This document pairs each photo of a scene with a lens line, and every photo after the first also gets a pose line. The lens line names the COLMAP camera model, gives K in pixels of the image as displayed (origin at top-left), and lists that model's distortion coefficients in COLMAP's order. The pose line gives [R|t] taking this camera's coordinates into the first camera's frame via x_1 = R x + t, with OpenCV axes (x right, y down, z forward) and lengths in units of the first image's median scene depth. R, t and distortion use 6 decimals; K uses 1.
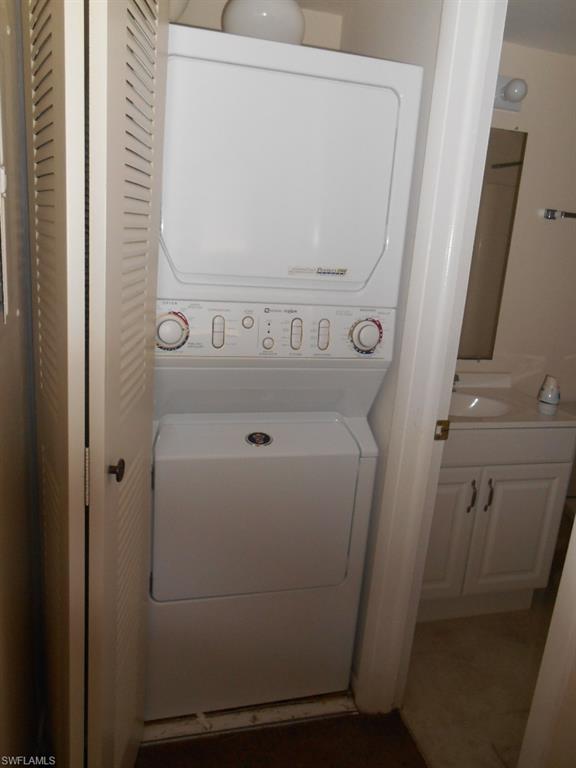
lens RADIAL K [[620.0, 0, 288.0], [0, 620.0, 384.0], [0, 0, 1]] dist [-0.010836, -0.001620]
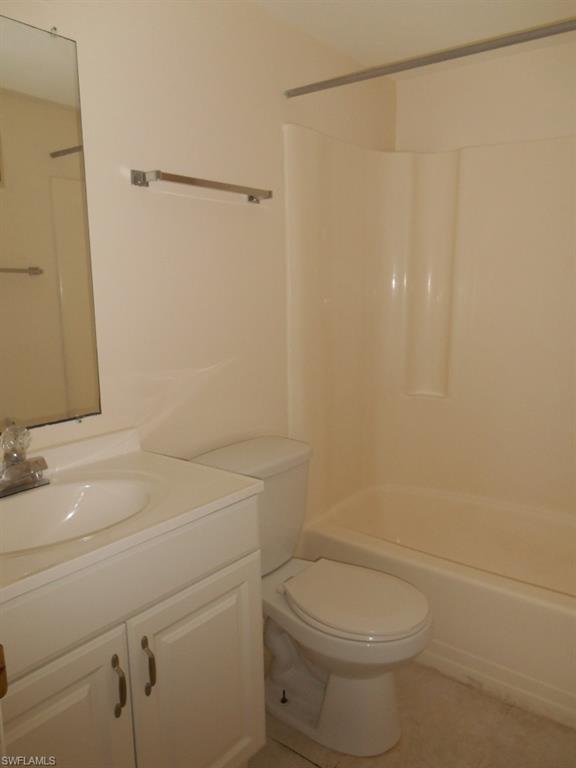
lens RADIAL K [[596.6, 0, 288.0], [0, 596.6, 384.0], [0, 0, 1]] dist [-0.028656, 0.022809]
pose [[0.792579, -0.165533, 0.586870, 0.157666], [0.223315, 0.974379, -0.026758, -0.011946], [-0.567405, 0.152265, 0.809239, 0.474221]]
